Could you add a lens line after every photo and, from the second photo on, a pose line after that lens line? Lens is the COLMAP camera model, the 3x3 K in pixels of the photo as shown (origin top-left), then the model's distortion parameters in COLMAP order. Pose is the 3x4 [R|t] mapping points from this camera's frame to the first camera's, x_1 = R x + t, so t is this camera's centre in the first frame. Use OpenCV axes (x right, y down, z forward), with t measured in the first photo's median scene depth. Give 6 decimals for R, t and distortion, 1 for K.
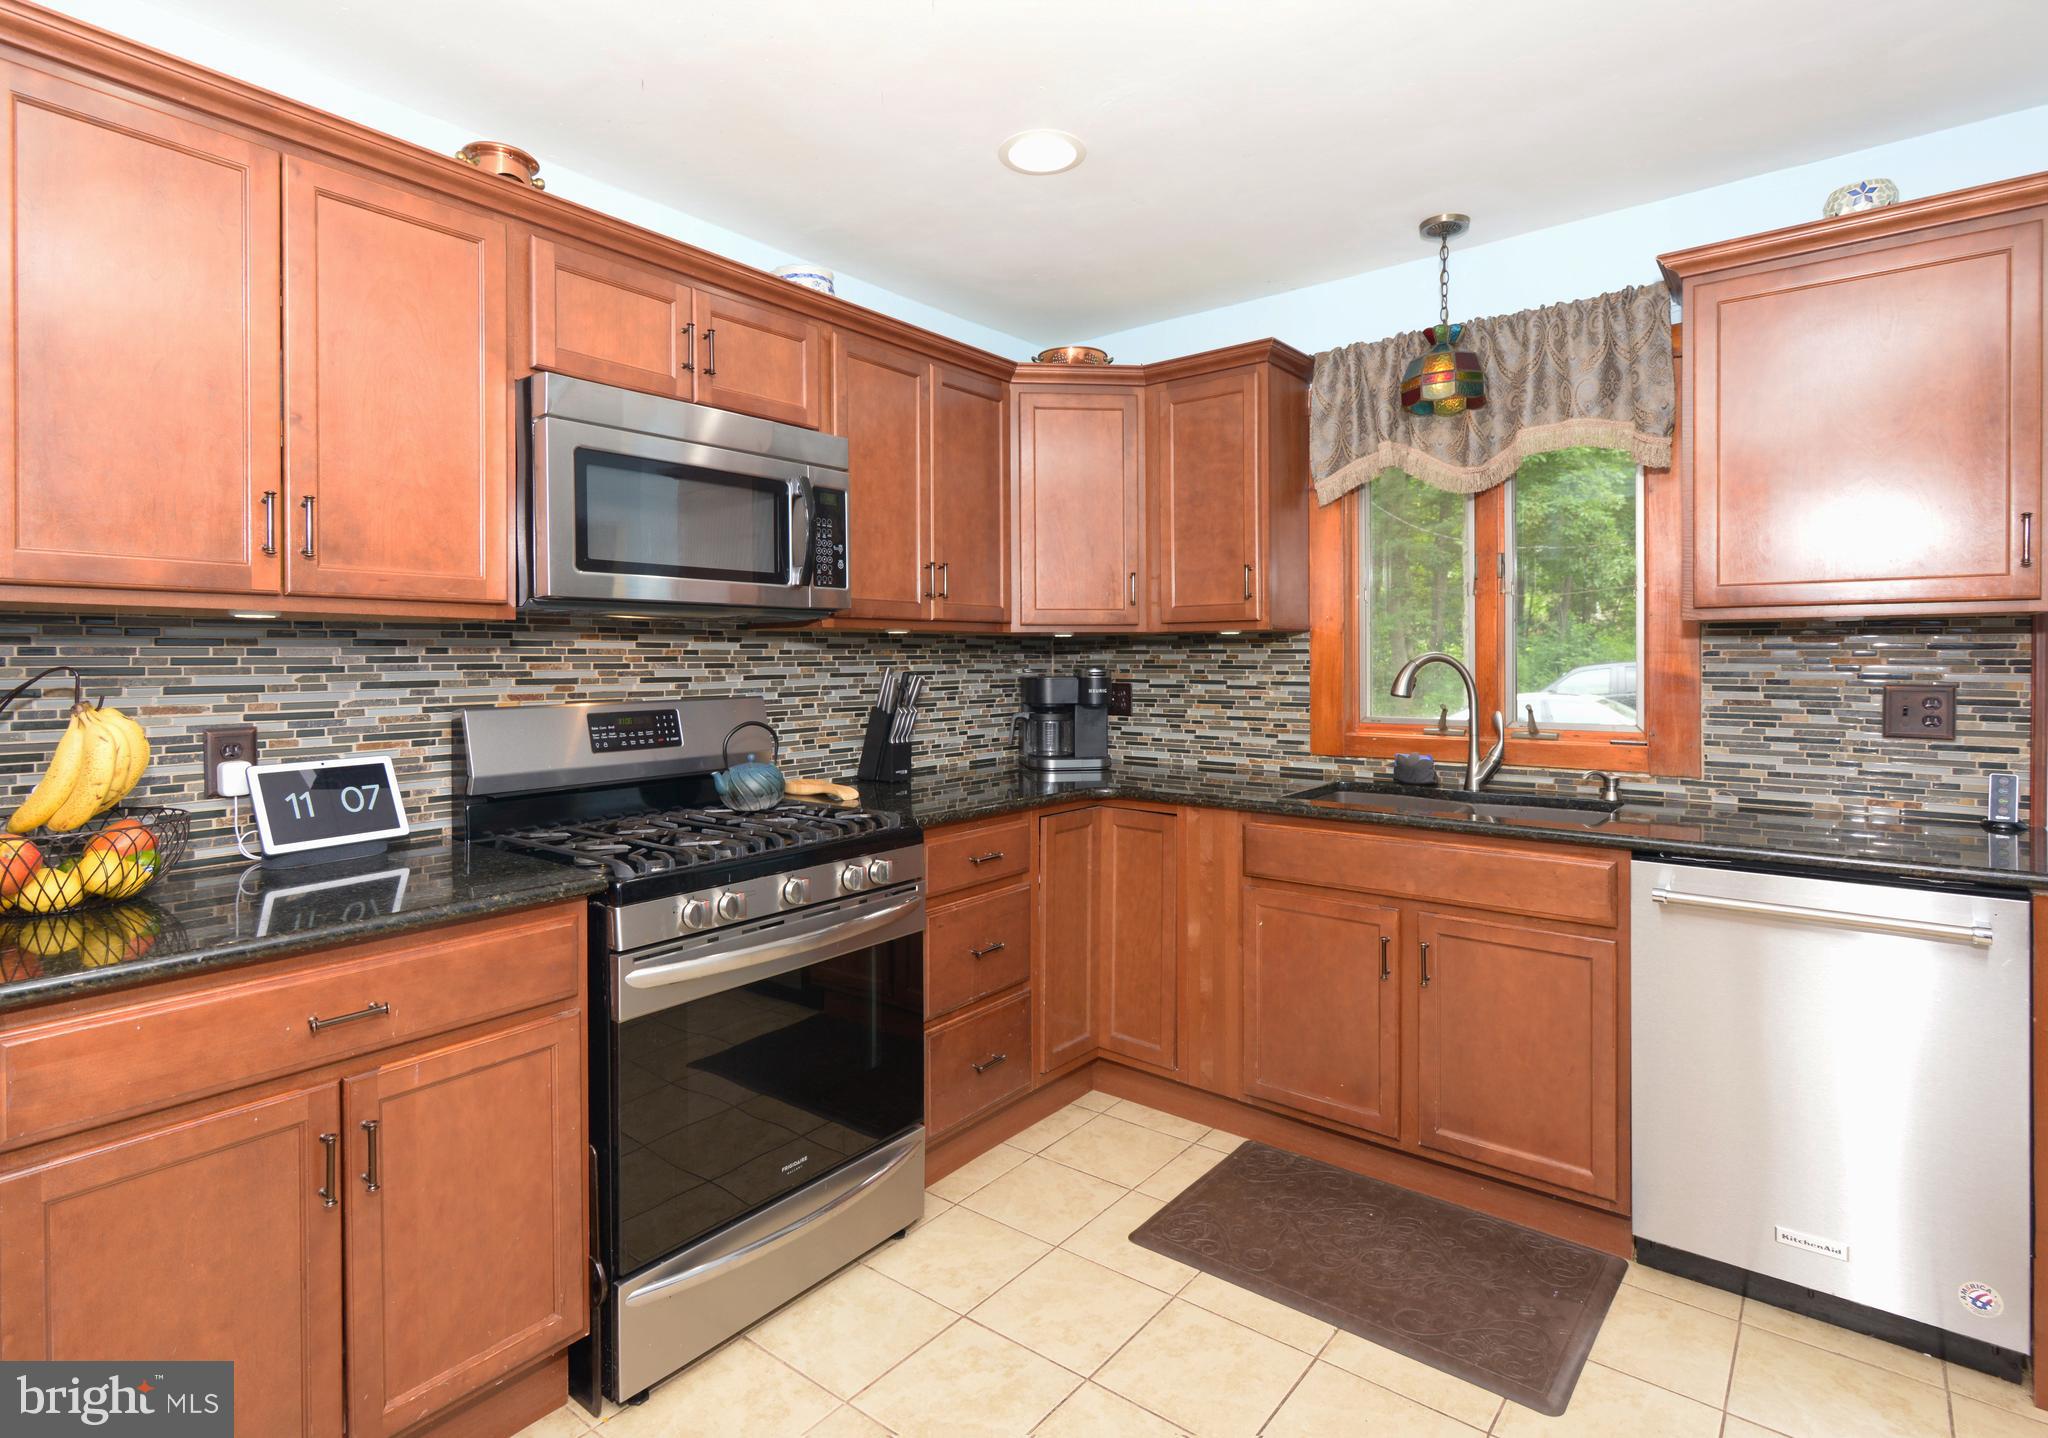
lens RADIAL K [[1073.0, 0, 1073.5], [0, 1073.0, 660.8], [0, 0, 1]] dist [0.134899, -0.074896]
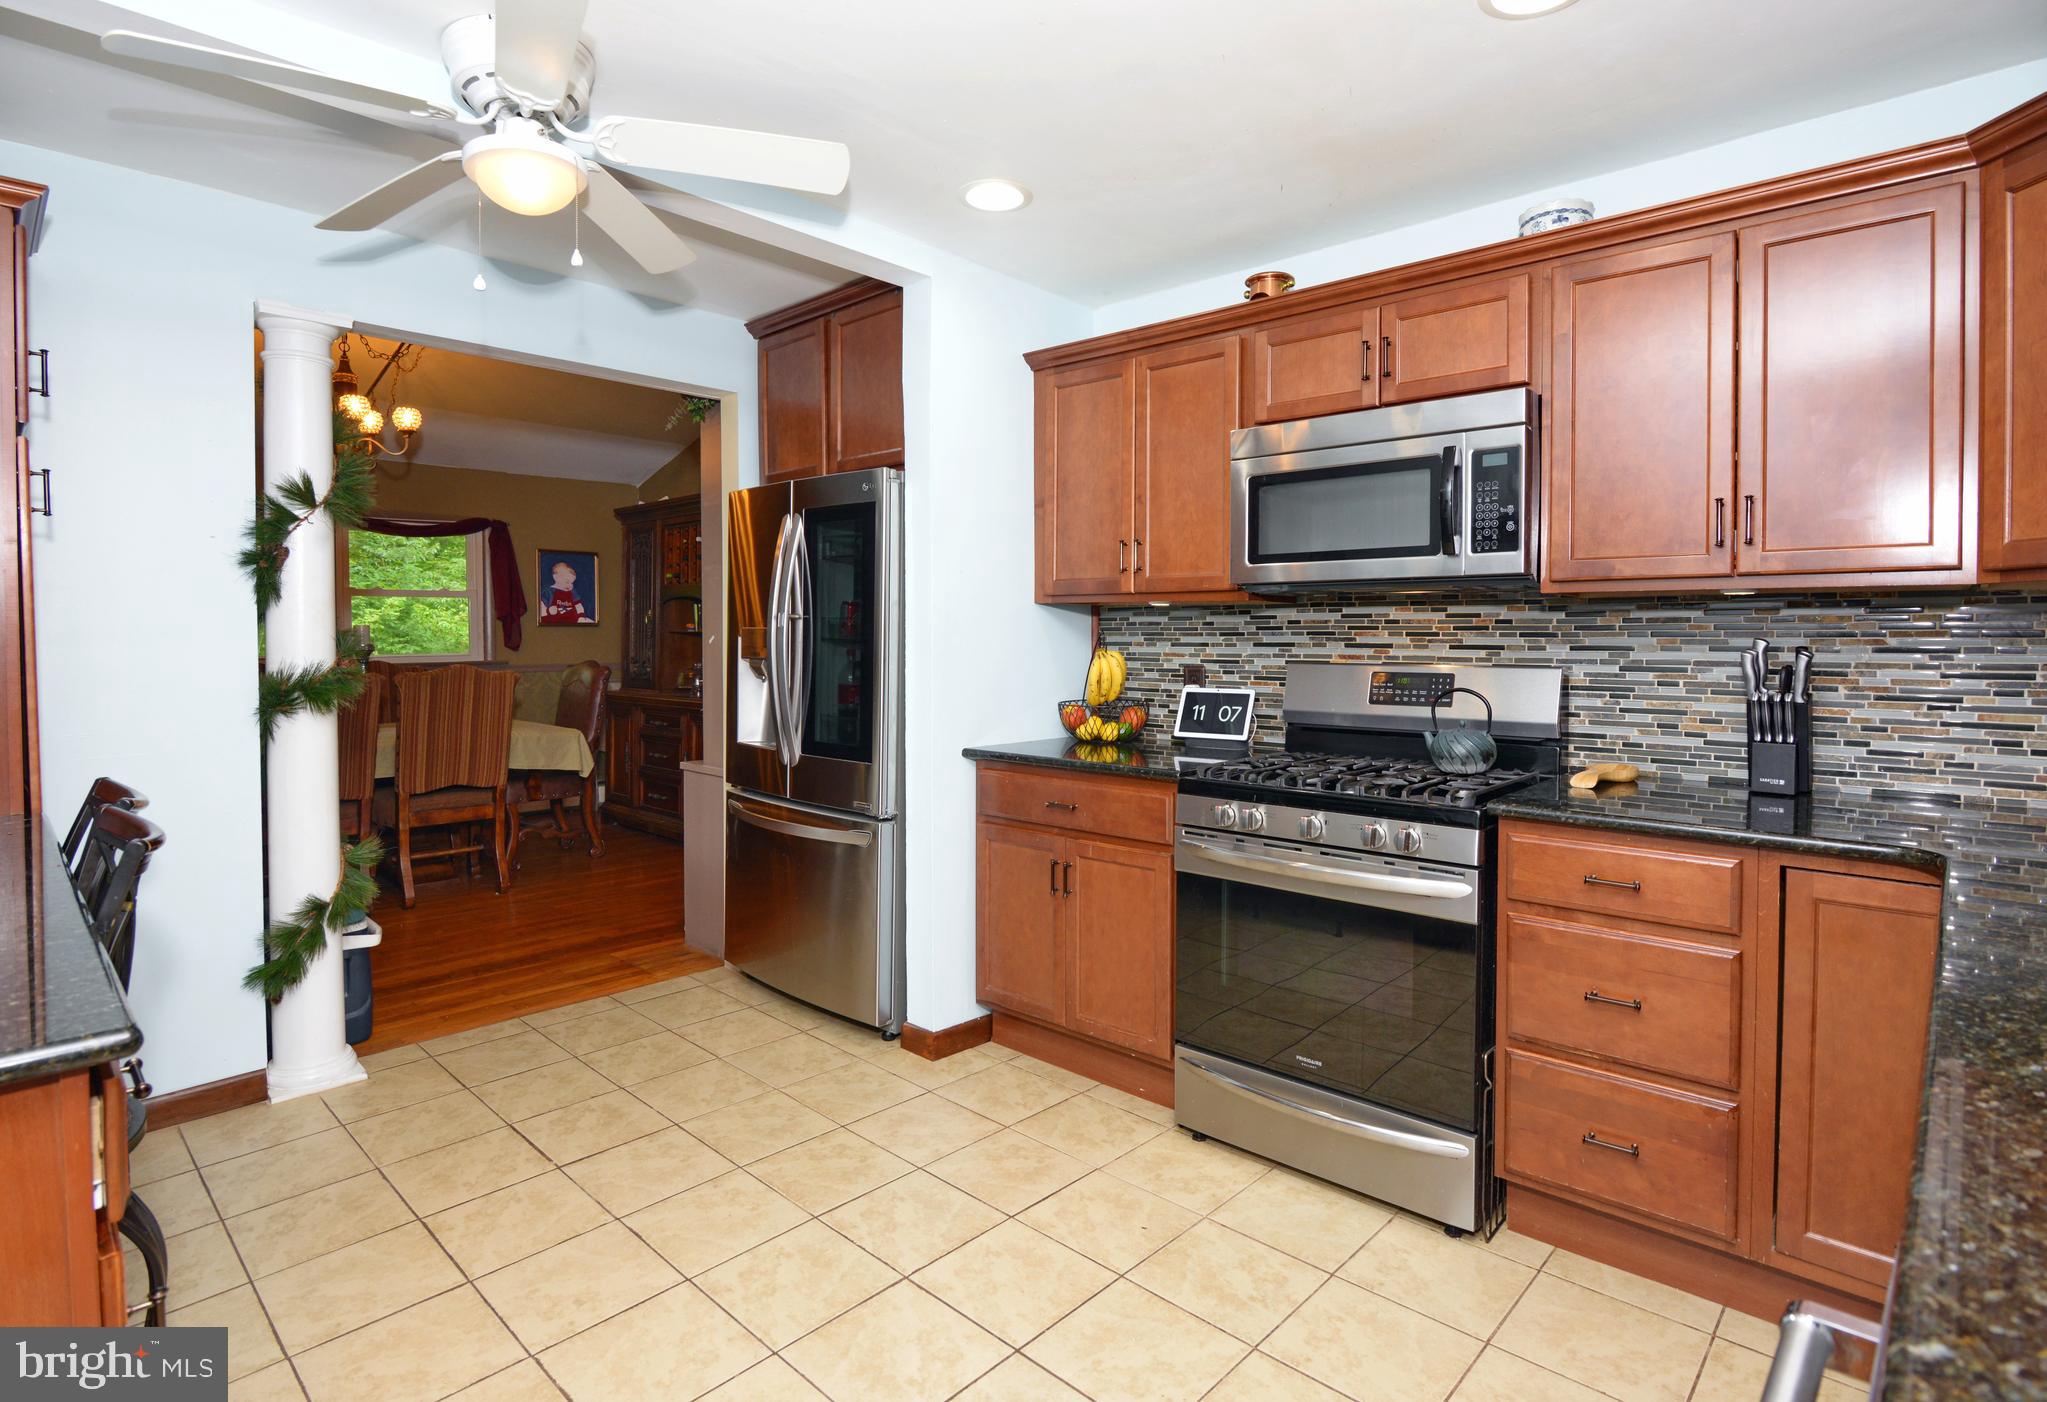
lens RADIAL K [[1029.7, 0, 1027.8], [0, 1029.7, 648.4], [0, 0, 1]] dist [-0.004965, -0.000386]
pose [[-0.101600, 0.023349, -0.994551, 0.744835], [0.001271, 0.999727, 0.023341, -0.006275], [0.994825, 0.001107, -0.101602, 0.721670]]
